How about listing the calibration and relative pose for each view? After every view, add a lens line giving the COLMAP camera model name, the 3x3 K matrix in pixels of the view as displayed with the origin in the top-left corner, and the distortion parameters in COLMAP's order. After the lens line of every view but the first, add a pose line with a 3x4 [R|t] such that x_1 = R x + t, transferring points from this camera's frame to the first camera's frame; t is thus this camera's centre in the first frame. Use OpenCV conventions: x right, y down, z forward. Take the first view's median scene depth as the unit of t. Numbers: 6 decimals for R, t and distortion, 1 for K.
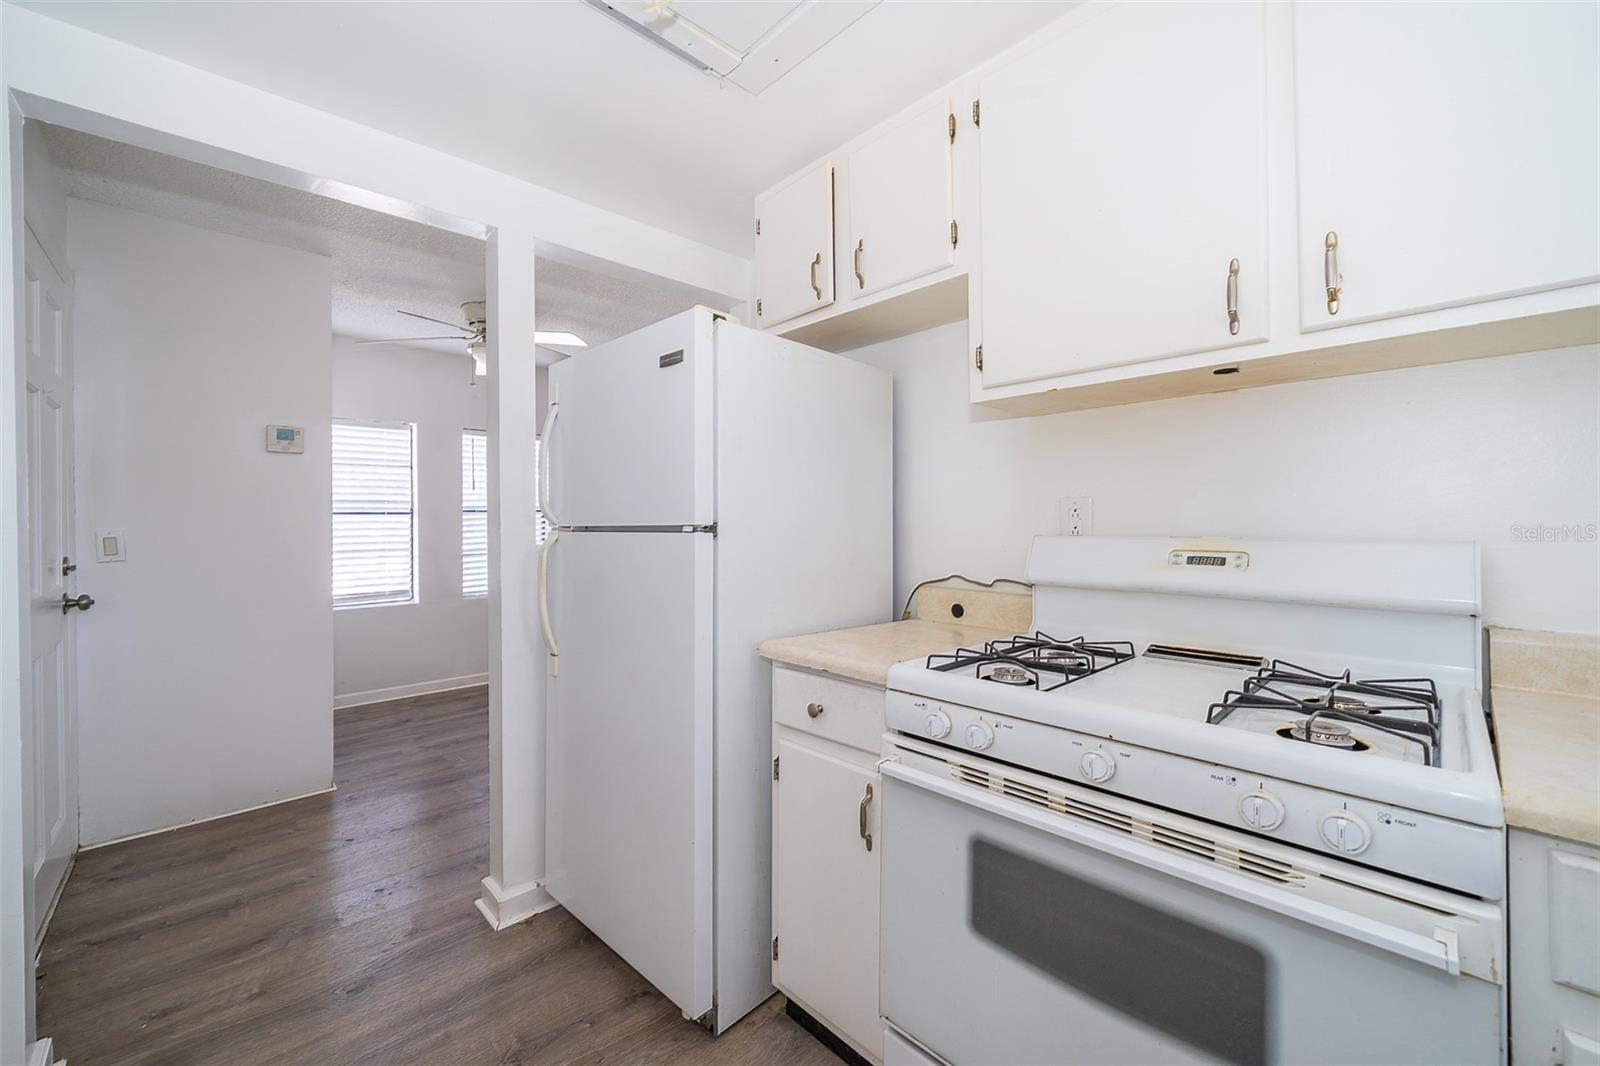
lens RADIAL K [[623.5, 0, 800.0], [0, 623.5, 533.0], [0, 0, 1]] dist [-0.002496, -0.000212]
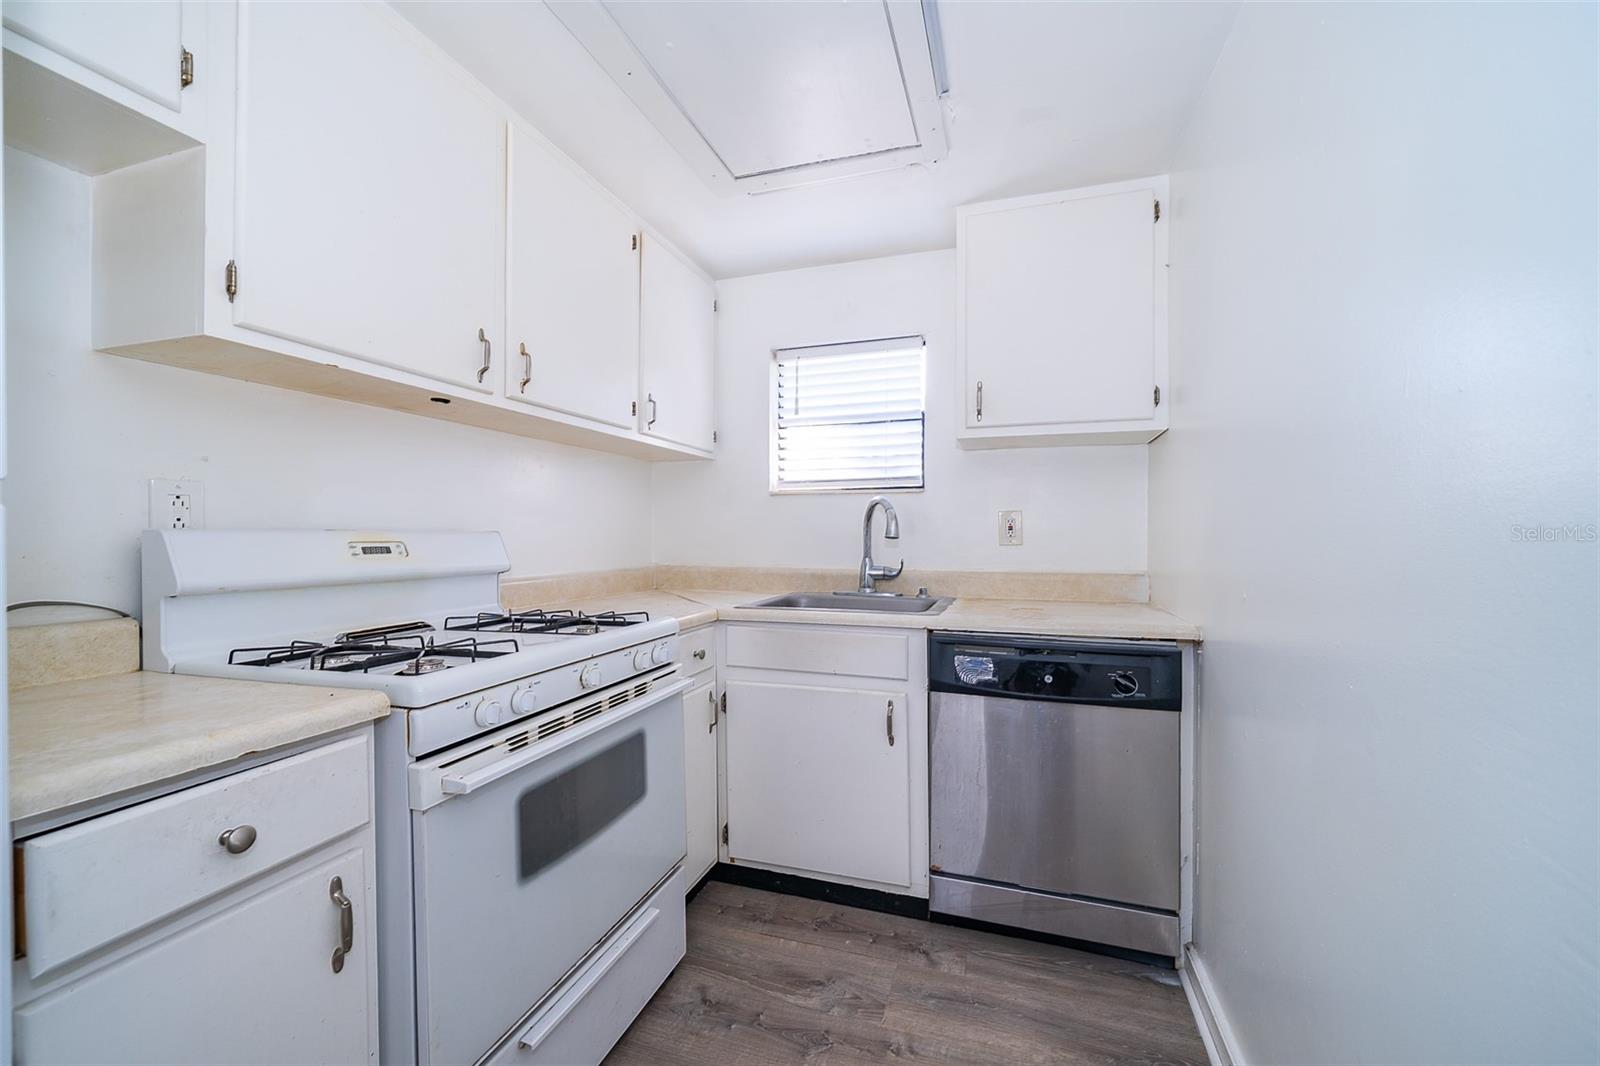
lens RADIAL K [[625.2, 0, 805.3], [0, 625.2, 537.5], [0, 0, 1]] dist [-0.001454, -0.000083]
pose [[-0.459204, -0.000574, 0.888331, -0.770189], [0.014787, 0.999856, 0.008290, 0.024599], [-0.888208, 0.016942, -0.459129, 0.871061]]
